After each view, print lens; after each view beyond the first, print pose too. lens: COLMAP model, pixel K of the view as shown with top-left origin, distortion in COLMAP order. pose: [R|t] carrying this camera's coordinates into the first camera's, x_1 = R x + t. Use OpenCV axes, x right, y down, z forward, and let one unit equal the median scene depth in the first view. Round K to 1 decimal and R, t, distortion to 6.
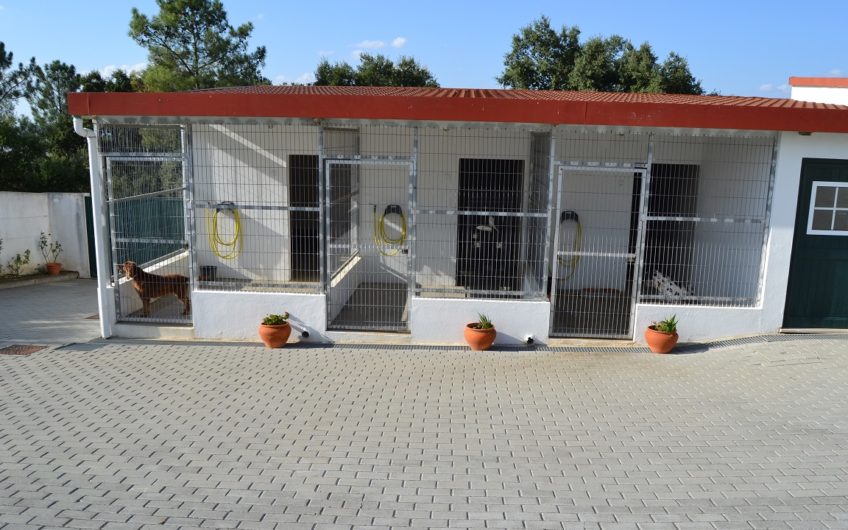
lens RADIAL K [[649.7, 0, 424.0], [0, 649.7, 265.0], [0, 0, 1]] dist [-0.066684, 0.001901]
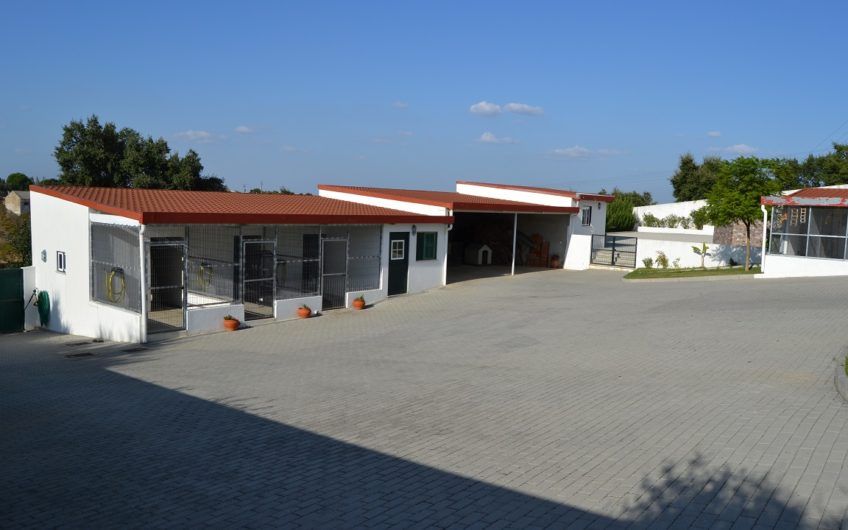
lens RADIAL K [[649.7, 0, 424.0], [0, 649.7, 265.0], [0, 0, 1]] dist [-0.066684, 0.001901]
pose [[0.596304, -0.072464, 0.799482, -1.498471], [0.136499, 0.990567, -0.012026, 0.024952], [-0.791069, 0.116299, 0.600570, -0.755687]]
